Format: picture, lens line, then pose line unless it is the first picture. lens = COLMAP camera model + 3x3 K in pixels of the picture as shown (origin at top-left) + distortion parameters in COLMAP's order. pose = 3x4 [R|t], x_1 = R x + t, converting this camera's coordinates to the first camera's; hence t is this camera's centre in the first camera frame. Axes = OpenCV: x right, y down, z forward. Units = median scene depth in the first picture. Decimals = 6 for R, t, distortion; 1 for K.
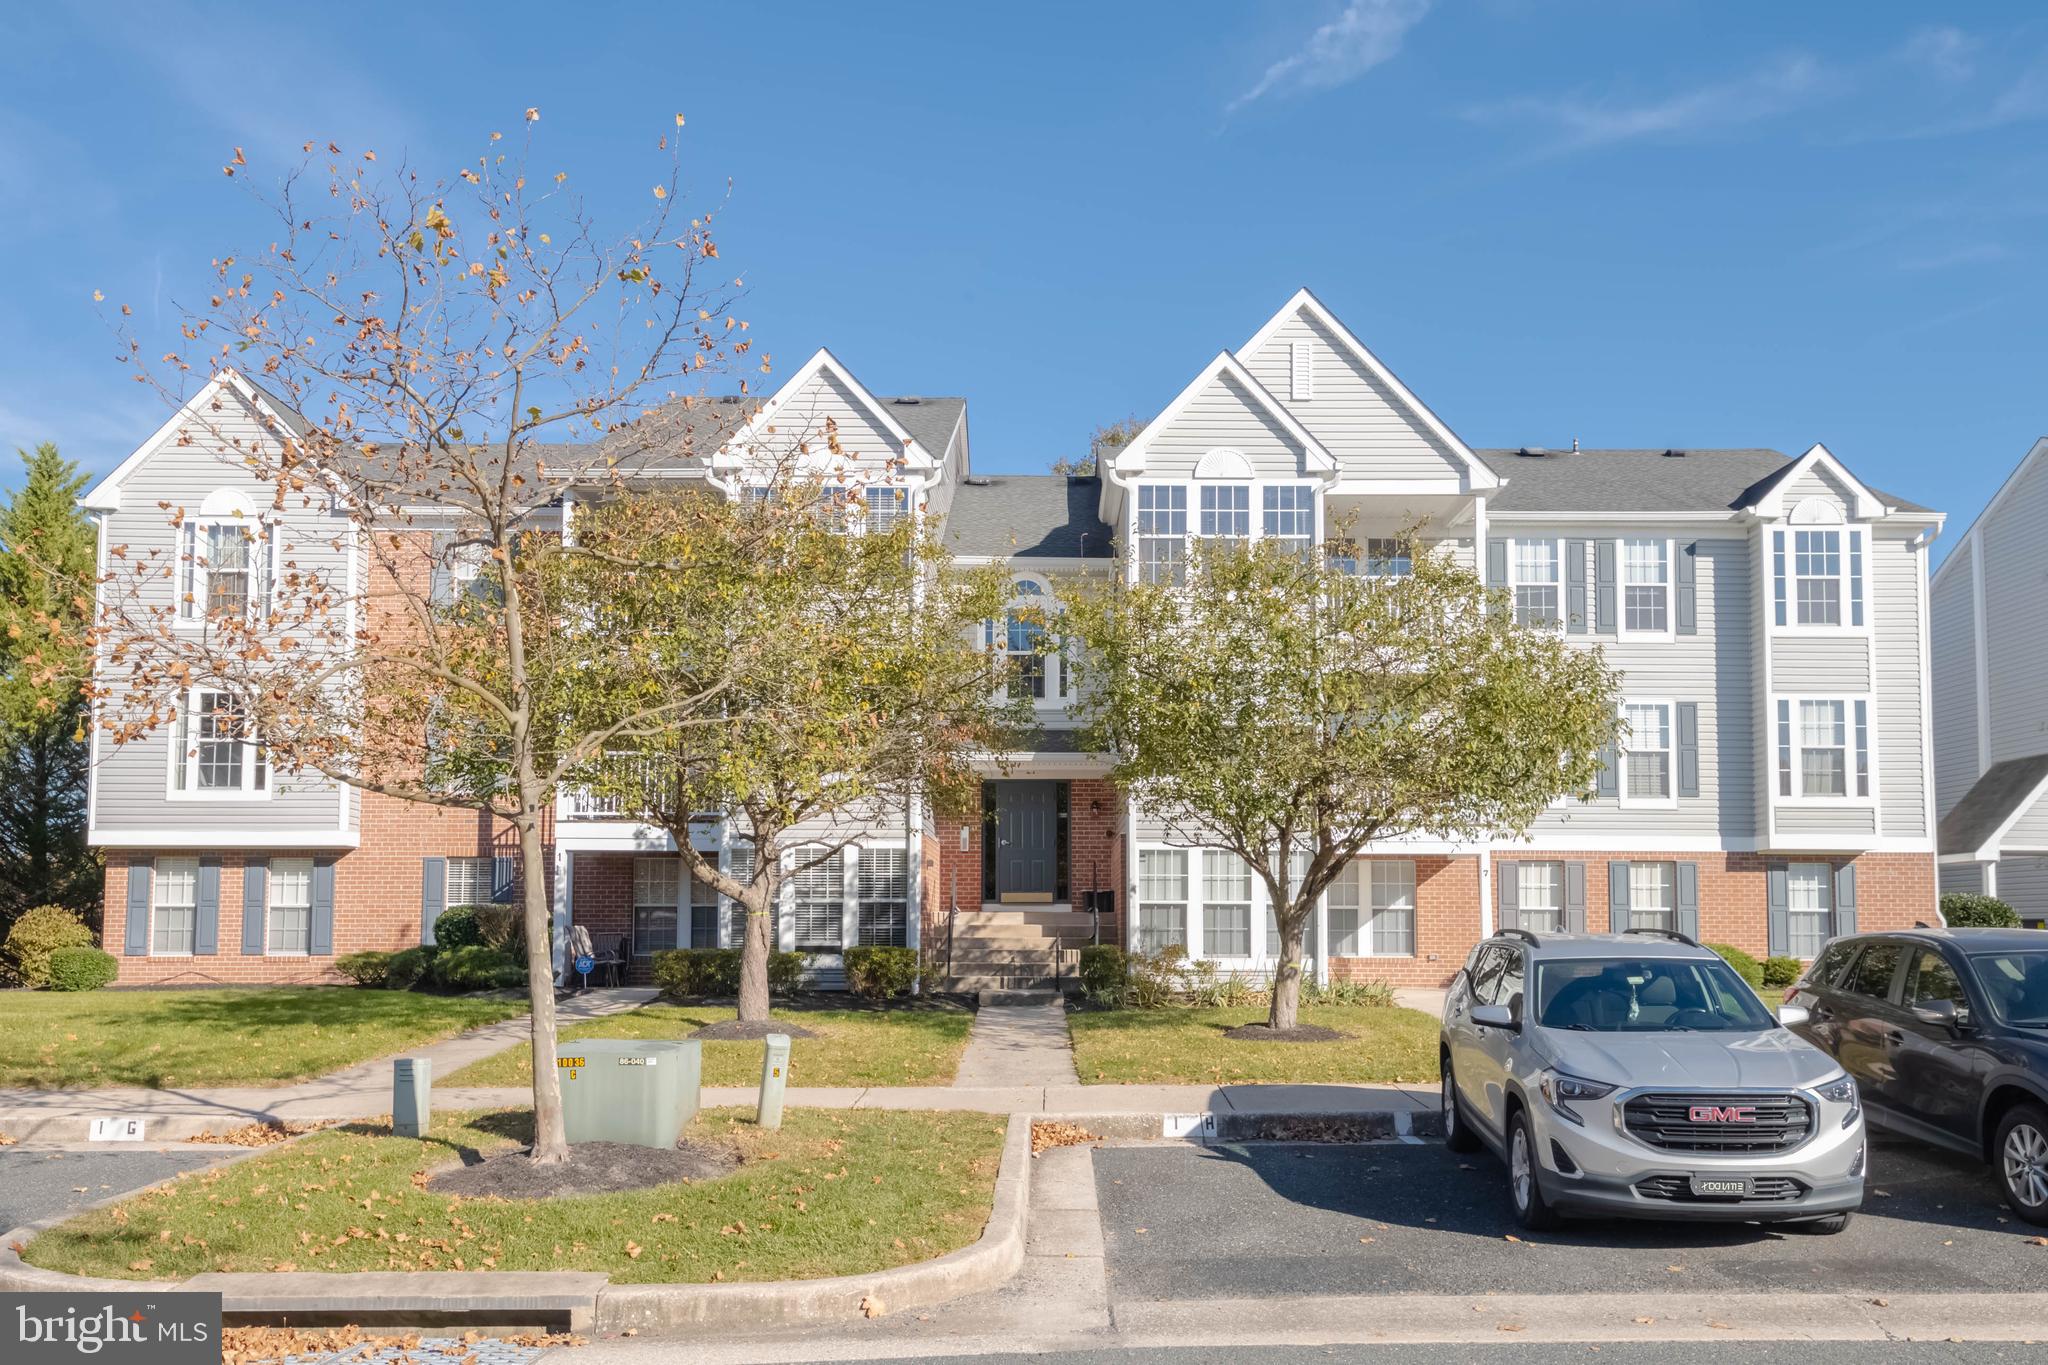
lens RADIAL K [[1493.4, 0, 1023.7], [0, 1493.4, 837.3], [0, 0, 1]] dist [-0.003252, 0.001332]
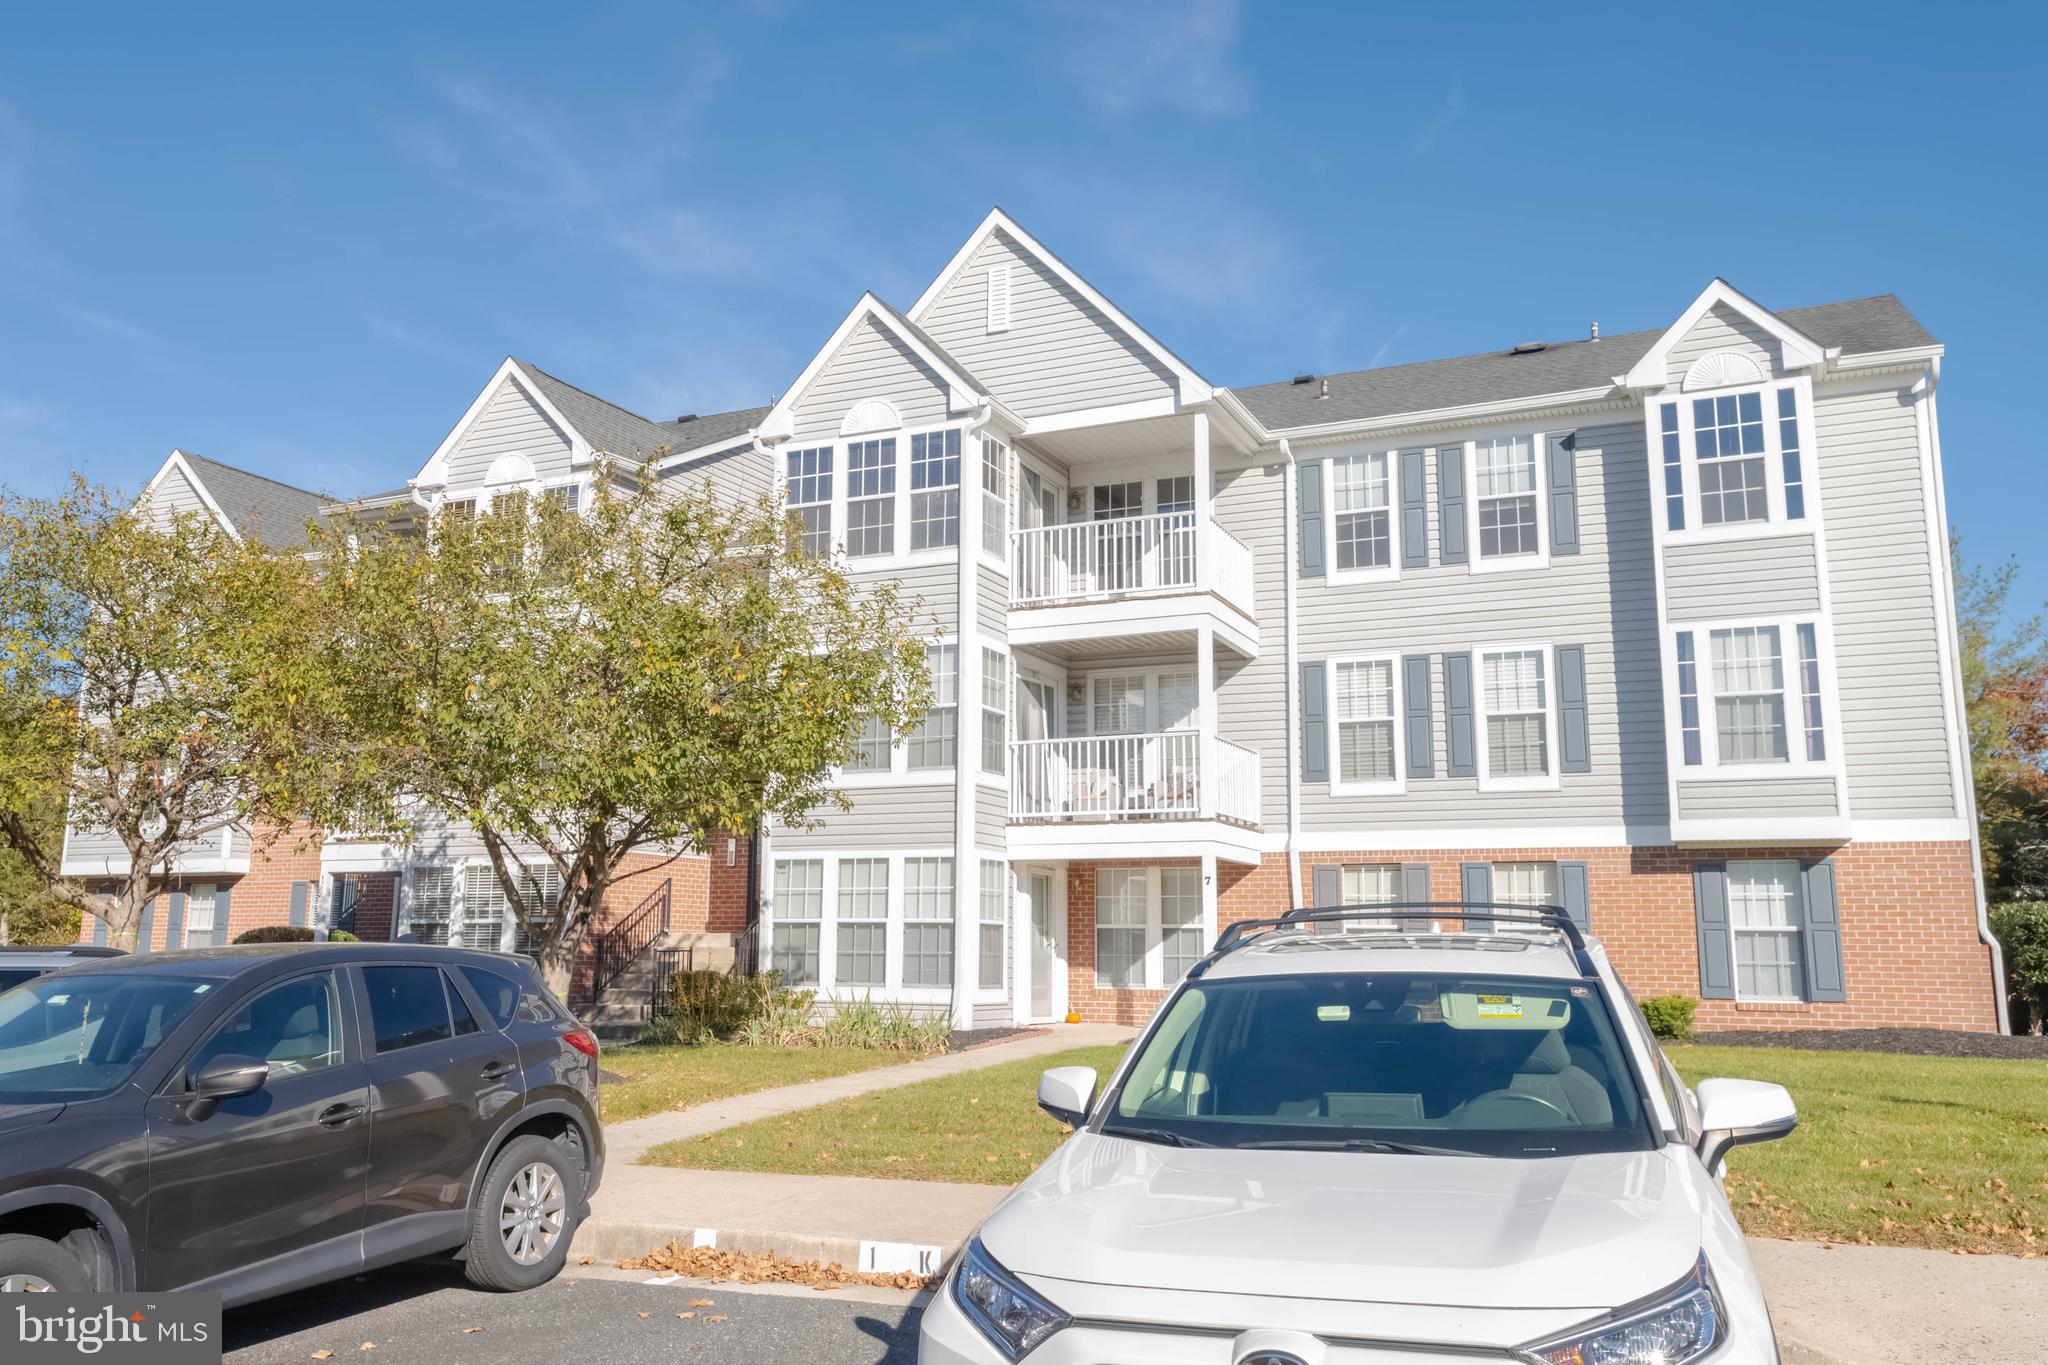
lens RADIAL K [[1543.4, 0, 1024.0], [0, 1543.4, 682.5], [0, 0, 1]] dist [0.003013, 0.000308]
pose [[0.917011, -0.065645, -0.393422, 0.506567], [0.020364, 0.992783, -0.118187, 0.013363], [0.398341, 0.100367, 0.911730, 0.199688]]
